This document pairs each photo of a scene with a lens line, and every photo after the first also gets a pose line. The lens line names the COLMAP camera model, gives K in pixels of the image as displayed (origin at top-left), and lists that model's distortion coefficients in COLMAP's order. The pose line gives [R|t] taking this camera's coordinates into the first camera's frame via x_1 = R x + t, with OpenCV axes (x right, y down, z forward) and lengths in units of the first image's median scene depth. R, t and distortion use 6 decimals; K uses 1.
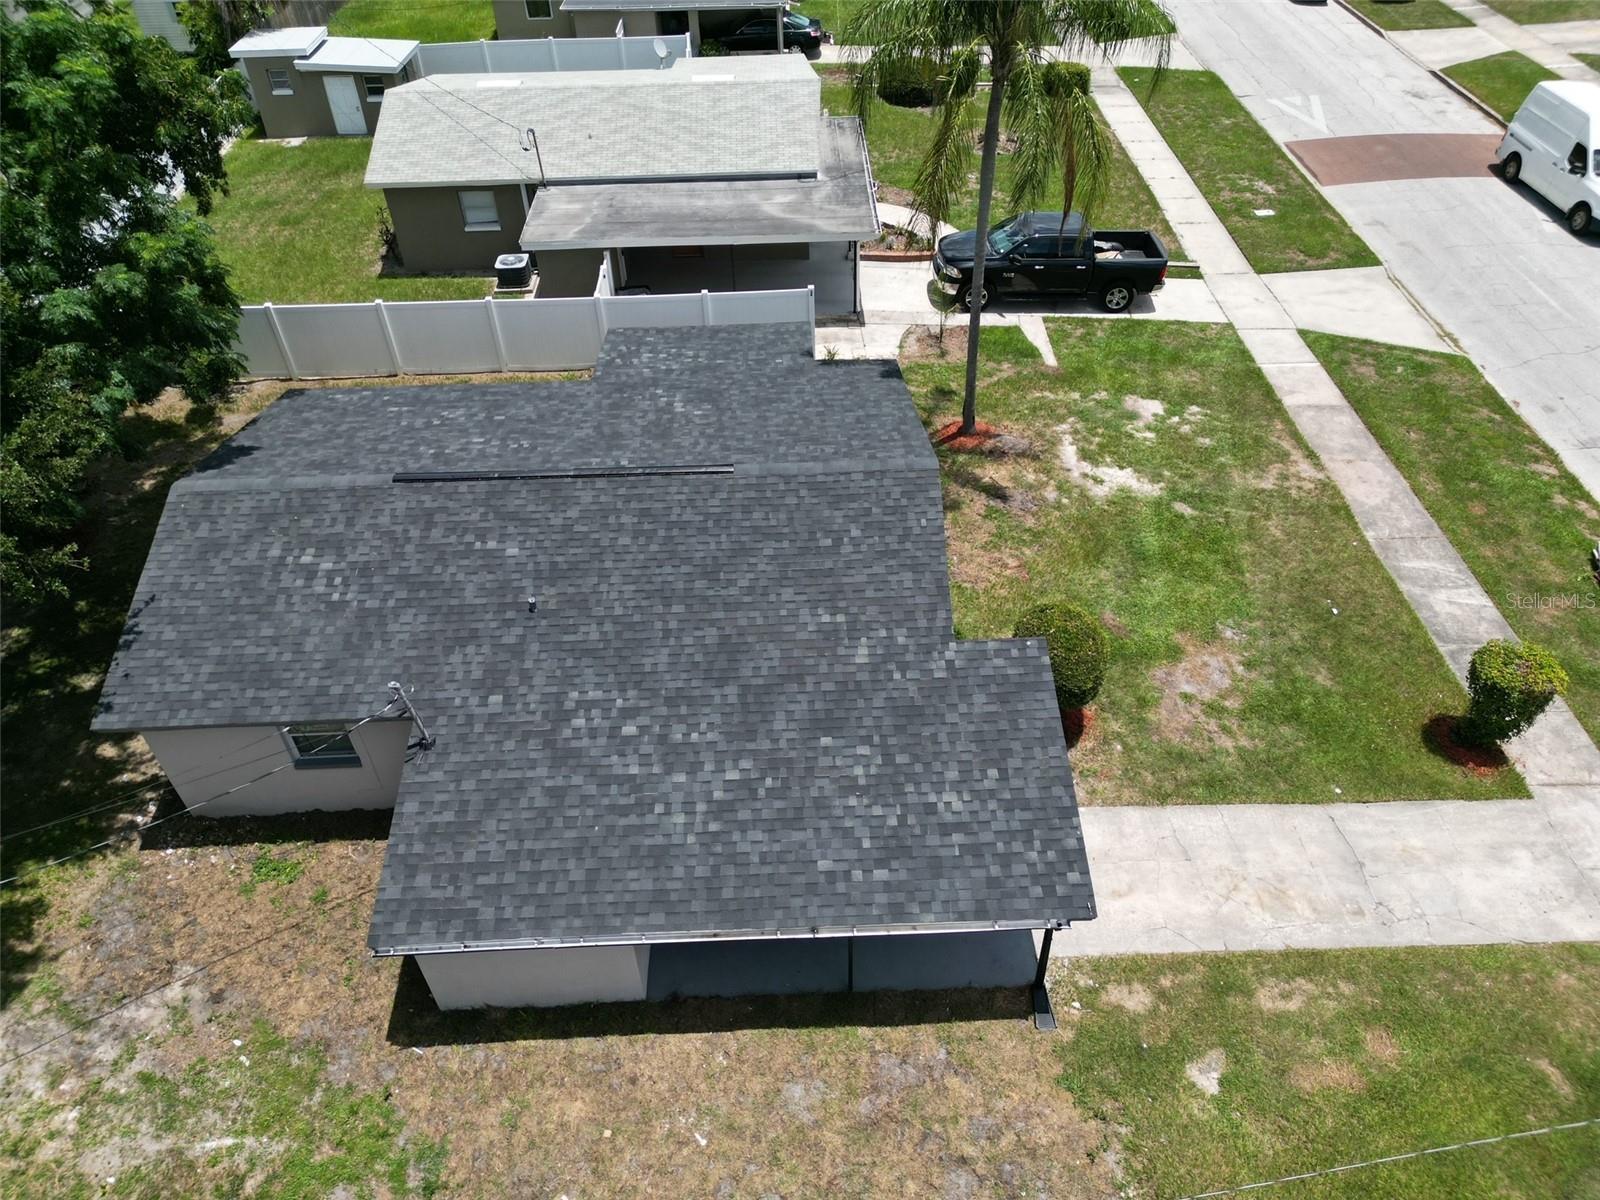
lens RADIAL K [[1121.8, 0, 802.2], [0, 1121.8, 596.5], [0, 0, 1]] dist [0.083280, -0.084691]
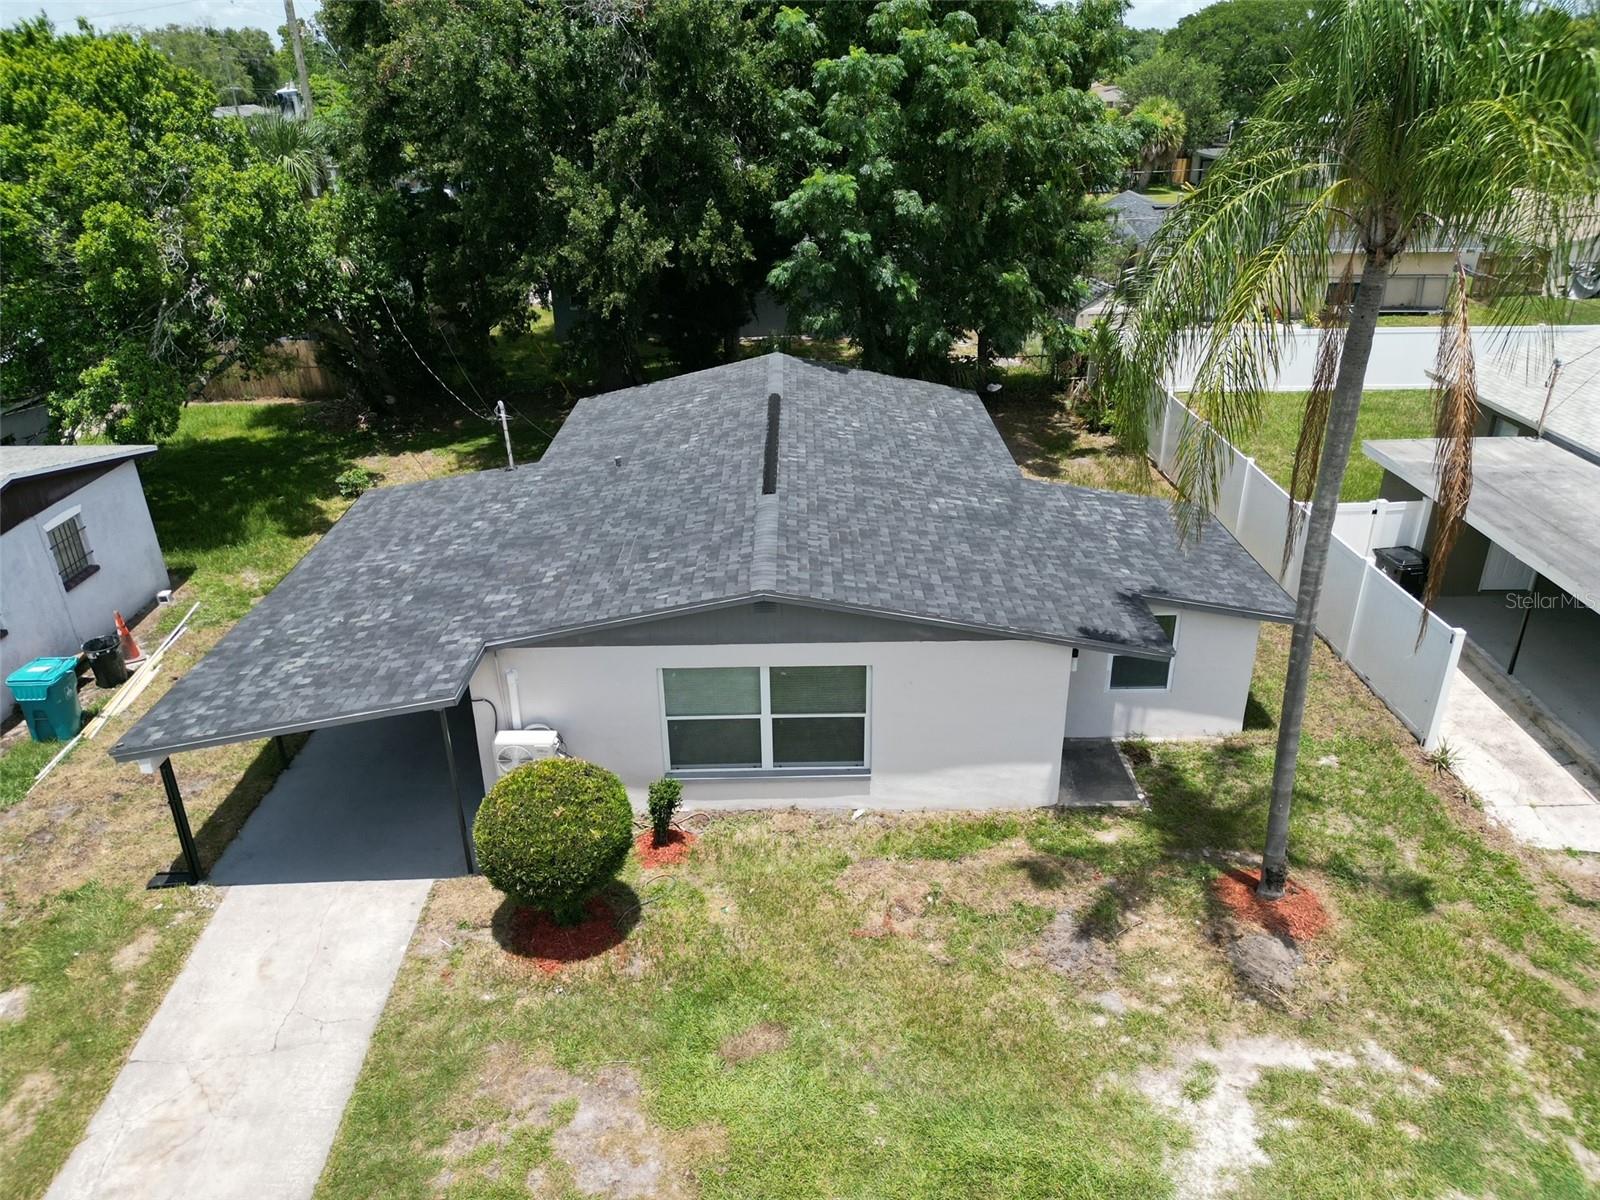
lens RADIAL K [[1121.8, 0, 802.2], [0, 1121.8, 596.5], [0, 0, 1]] dist [0.083280, -0.084691]
pose [[-0.020787, 0.446457, -0.894564, 0.827993], [-0.654229, 0.670518, 0.349843, -0.414518], [0.756011, 0.592521, 0.278147, 0.864141]]
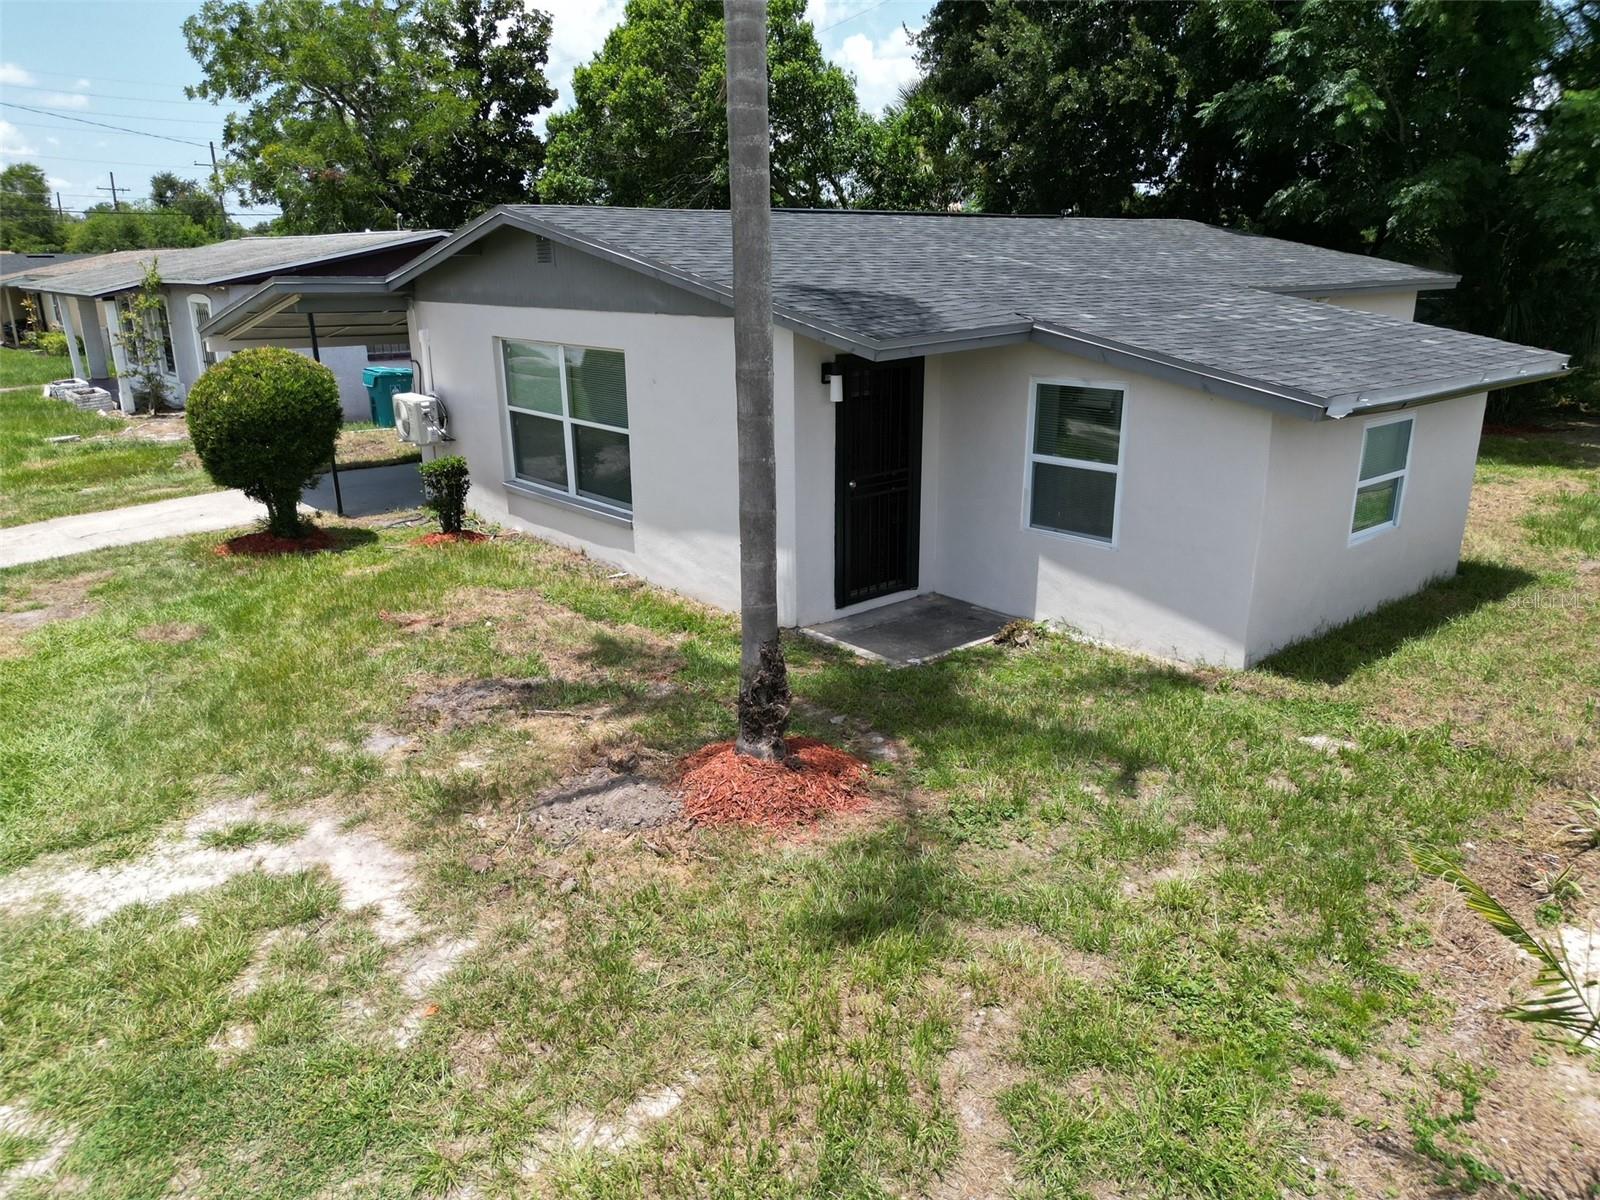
lens RADIAL K [[1125.8, 0, 800.0], [0, 1125.8, 600.0], [0, 0, 1]] dist [0.072656, -0.069686]
pose [[-0.778456, 0.210622, -0.591307, 0.423323], [-0.395911, 0.566258, 0.722916, -0.534078], [0.487094, 0.796863, -0.357419, 1.549323]]
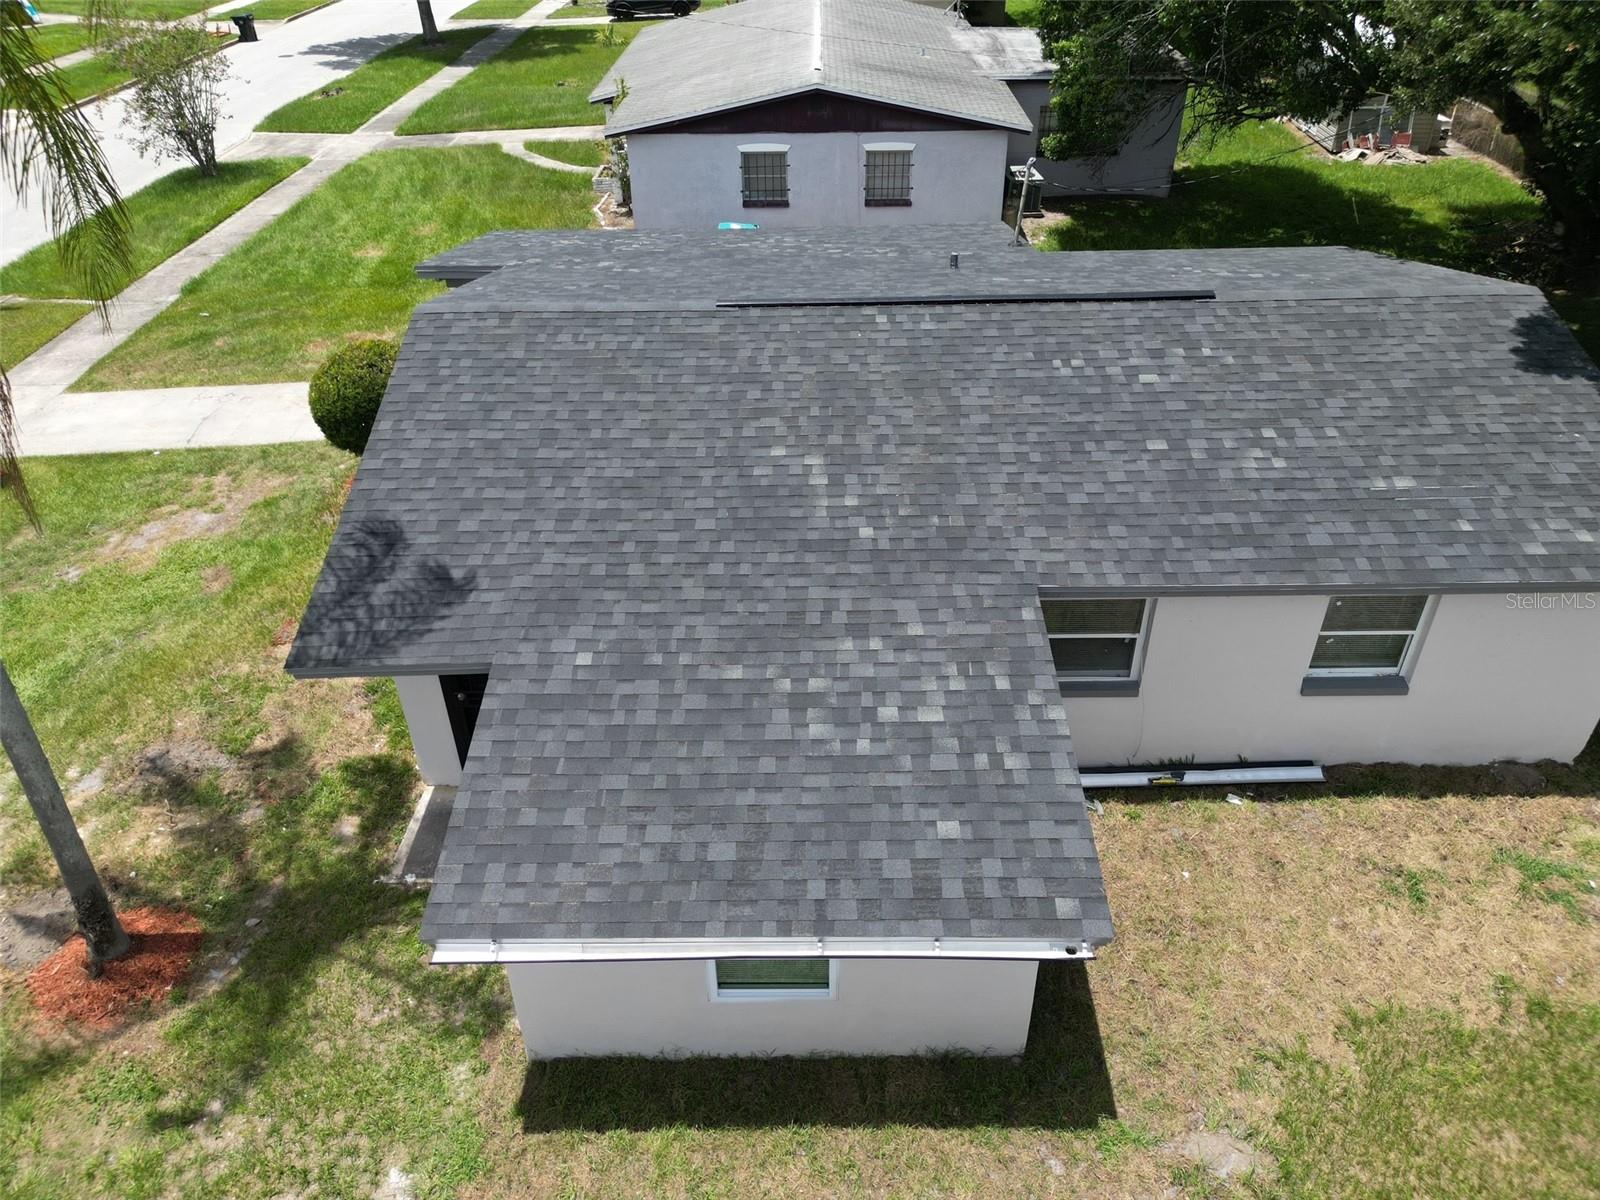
lens RADIAL K [[1125.8, 0, 800.0], [0, 1125.8, 600.0], [0, 0, 1]] dist [0.072656, -0.069686]
pose [[-0.998671, 0.011825, 0.050161, -0.152548], [0.051536, 0.231587, 0.971448, -0.779588], [-0.000129, 0.972742, -0.231888, 1.409984]]
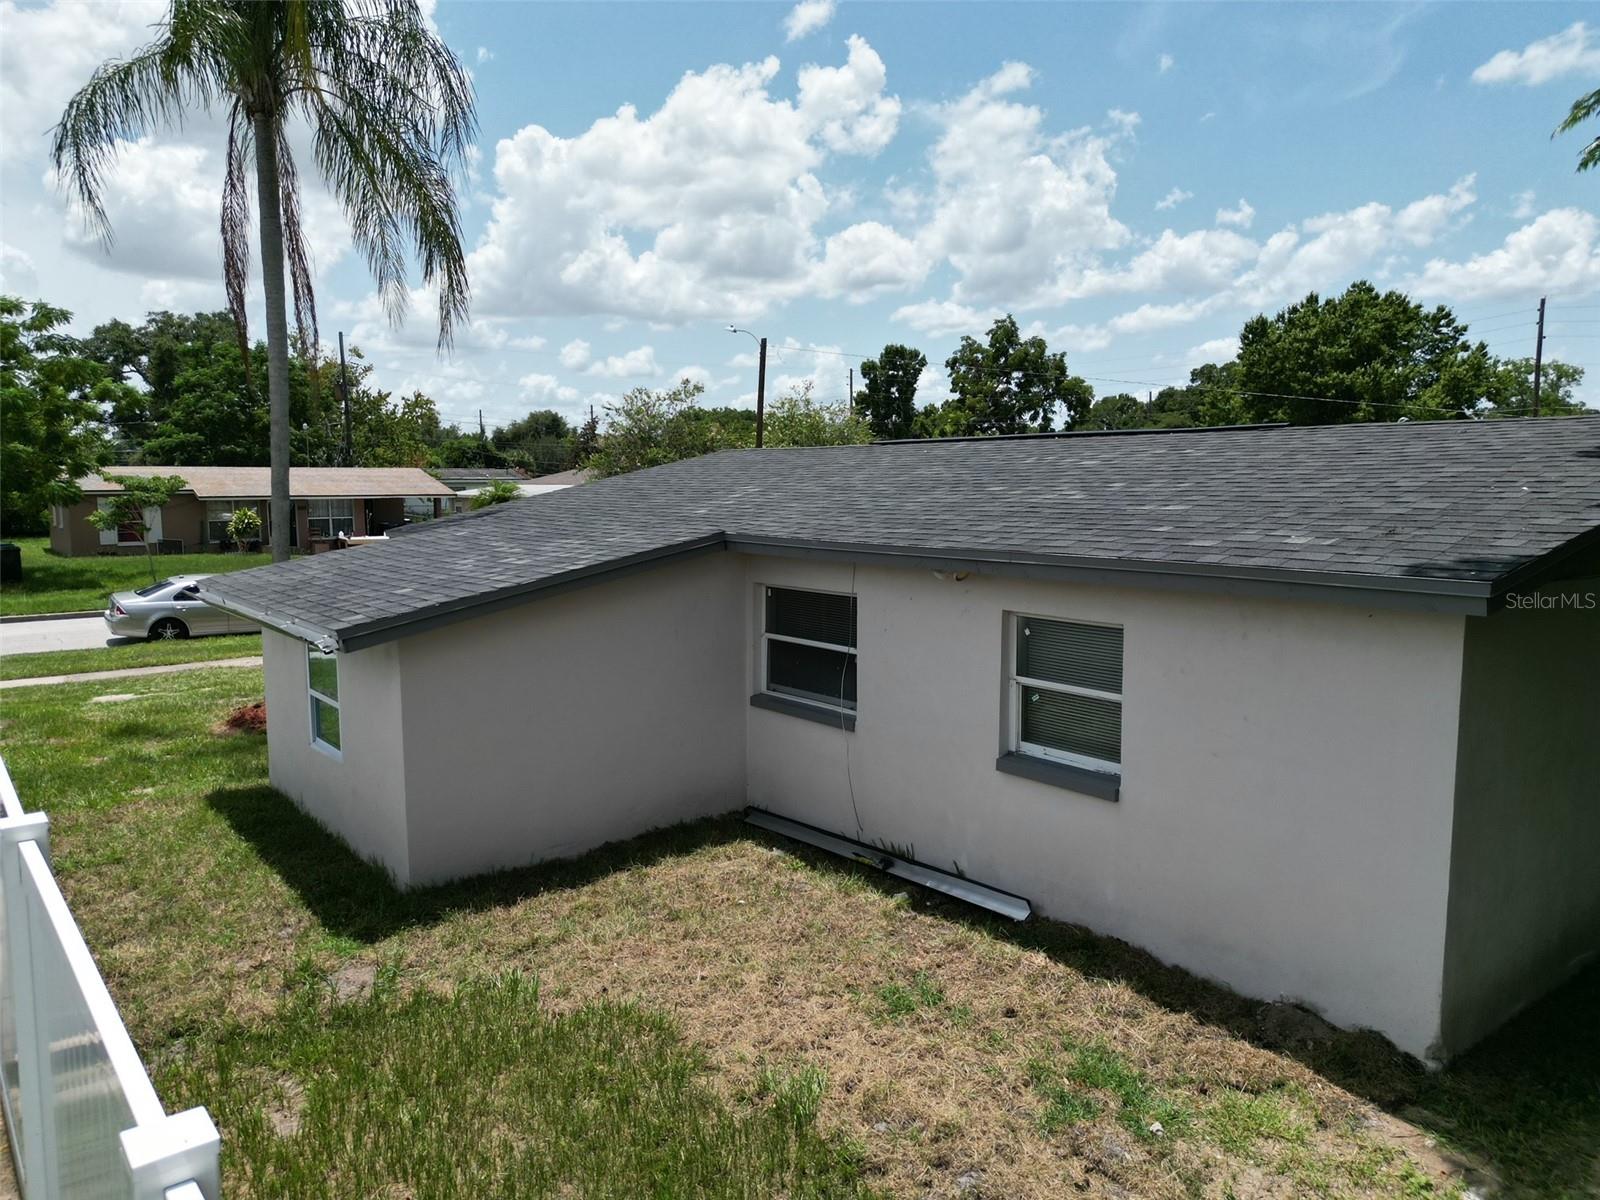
lens RADIAL K [[1125.8, 0, 800.0], [0, 1125.8, 600.0], [0, 0, 1]] dist [0.072656, -0.069686]
pose [[-0.607696, -0.068096, 0.791245, -0.696214], [0.538475, 0.696992, 0.473546, -0.458496], [-0.583738, 0.713838, -0.386892, 1.489101]]
